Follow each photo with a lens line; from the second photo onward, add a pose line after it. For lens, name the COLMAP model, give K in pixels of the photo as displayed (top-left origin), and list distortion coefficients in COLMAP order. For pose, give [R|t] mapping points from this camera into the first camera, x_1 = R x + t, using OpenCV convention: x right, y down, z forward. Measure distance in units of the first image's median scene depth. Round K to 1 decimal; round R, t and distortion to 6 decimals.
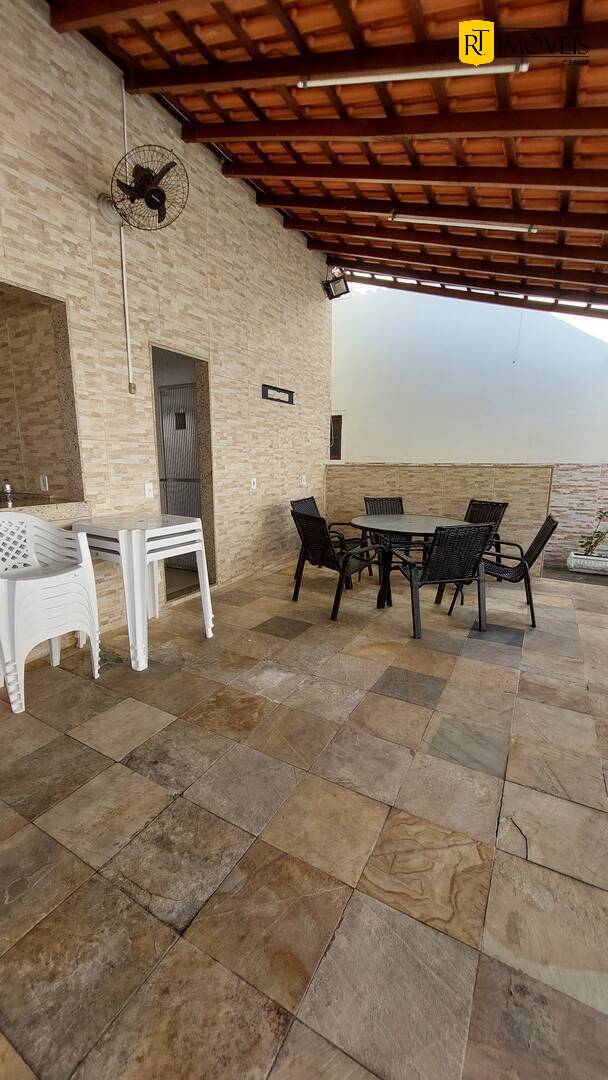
lens RADIAL K [[429.0, 0, 299.8], [0, 429.0, 541.3], [0, 0, 1]] dist [-0.001361, -0.000659]
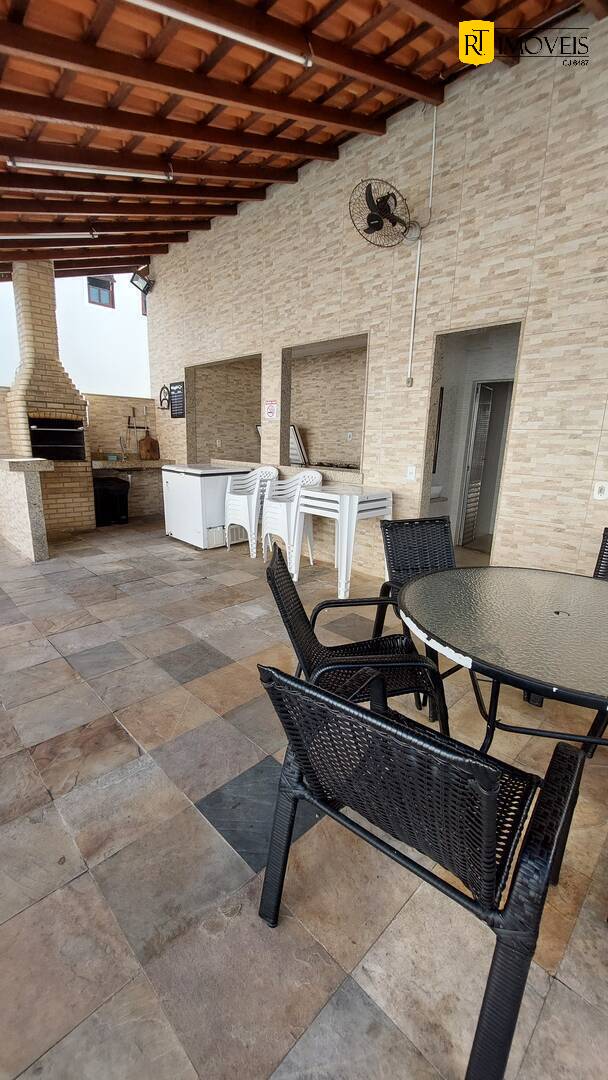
lens RADIAL K [[429.0, 0, 298.9], [0, 429.0, 541.4], [0, 0, 1]] dist [-0.001361, -0.000659]
pose [[-0.269784, 0.203729, -0.941122, 1.030965], [-0.213829, 0.940284, 0.264844, -0.237457], [0.938879, 0.272690, -0.210110, 1.300934]]
